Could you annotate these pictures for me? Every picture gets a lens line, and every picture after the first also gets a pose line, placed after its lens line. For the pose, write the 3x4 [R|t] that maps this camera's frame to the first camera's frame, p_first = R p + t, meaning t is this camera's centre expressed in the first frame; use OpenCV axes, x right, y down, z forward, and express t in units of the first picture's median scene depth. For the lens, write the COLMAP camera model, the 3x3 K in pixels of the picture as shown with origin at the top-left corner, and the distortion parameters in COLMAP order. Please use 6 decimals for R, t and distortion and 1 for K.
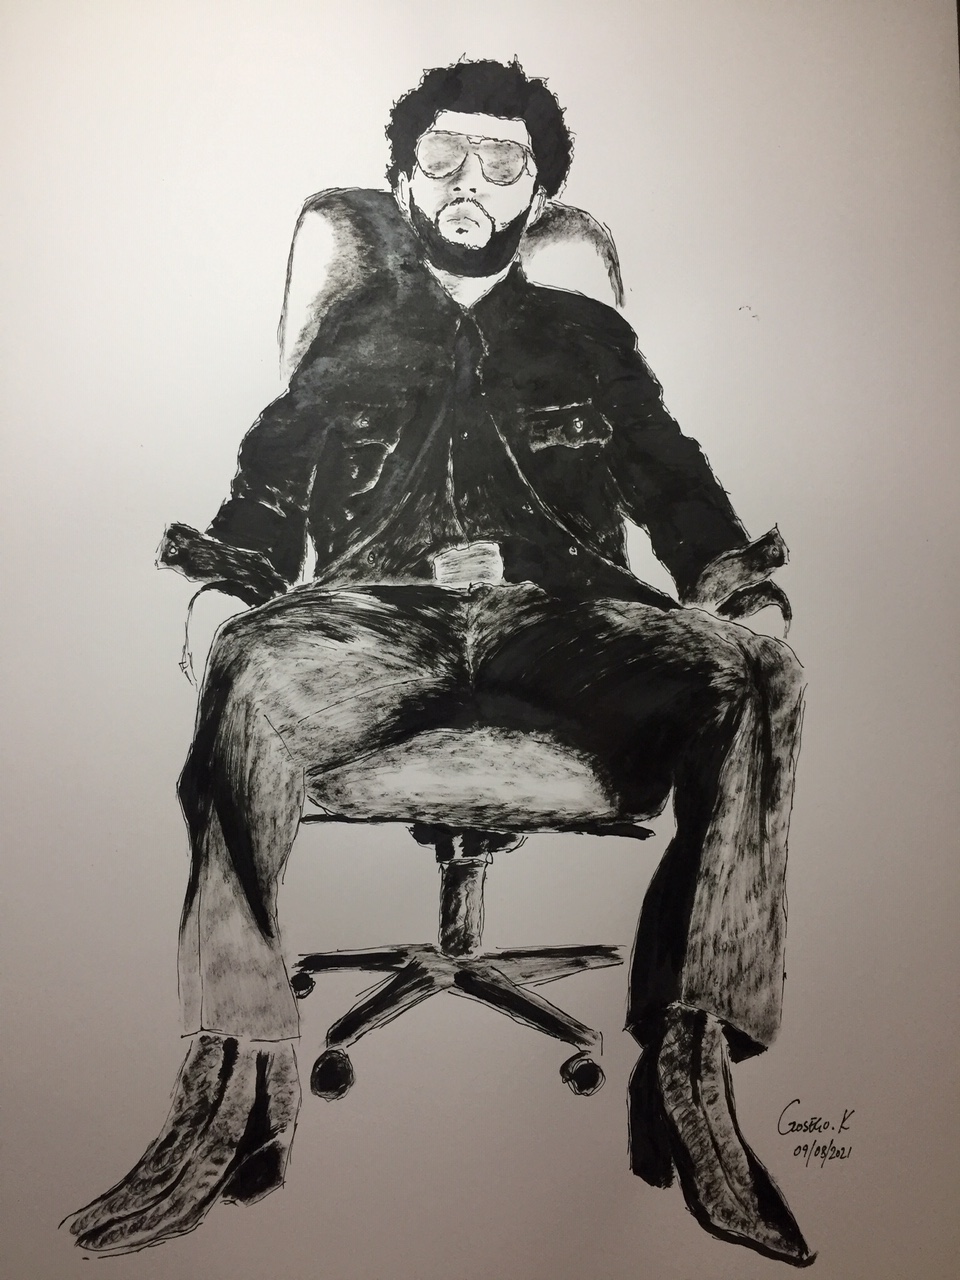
lens RADIAL K [[1080.2, 0, 481.8], [0, 1080.2, 639.6], [0, 0, 1]] dist [0.046522, -0.039539]
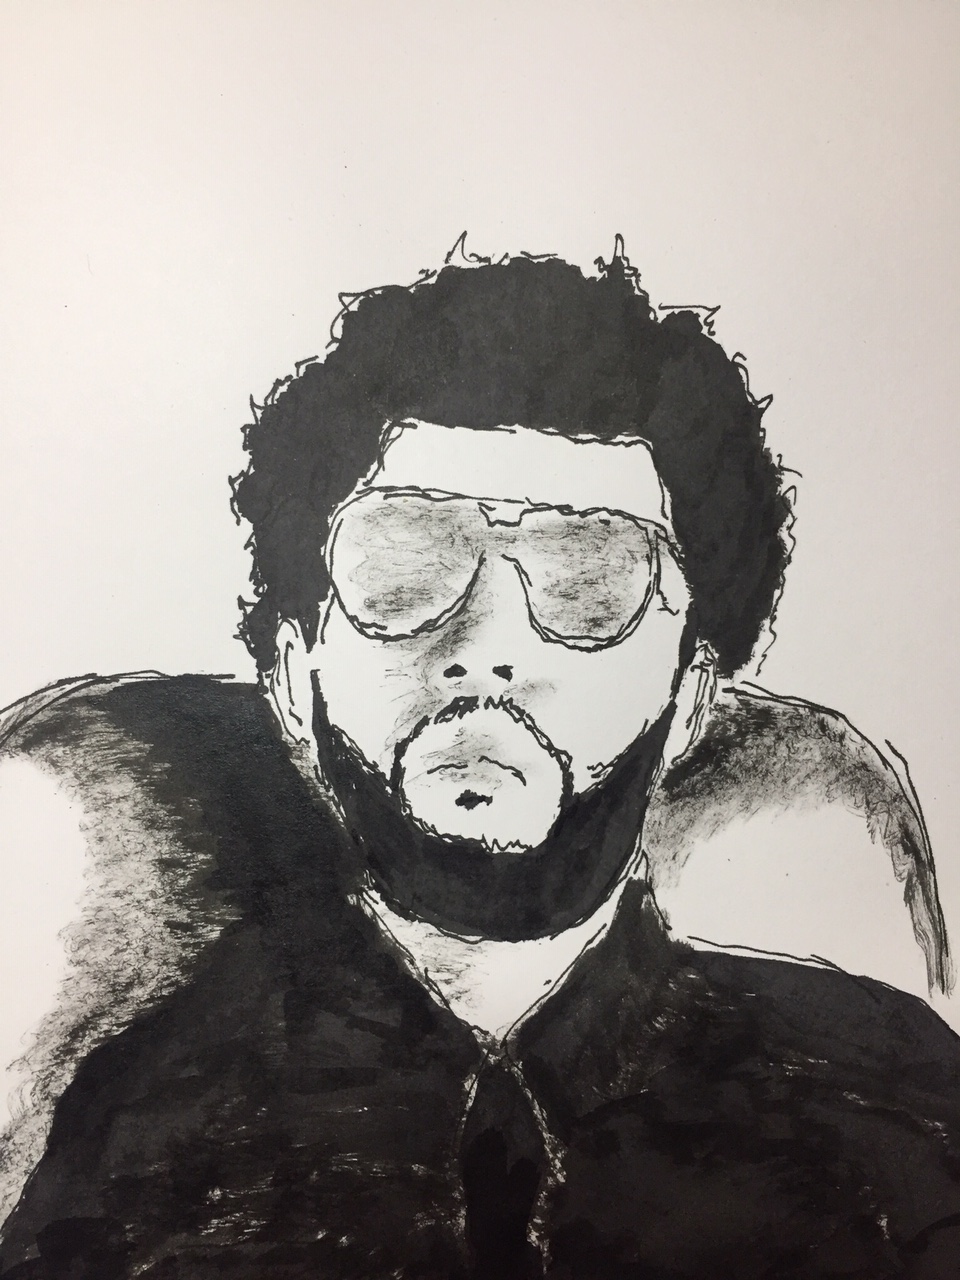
lens RADIAL K [[1080.2, 0, 480.7], [0, 1080.2, 639.3], [0, 0, 1]] dist [0.046522, -0.039539]
pose [[0.999329, -0.029787, 0.021323, -0.021551], [0.027393, 0.994104, 0.104910, -0.456796], [-0.024323, -0.104255, 0.994253, 0.670778]]
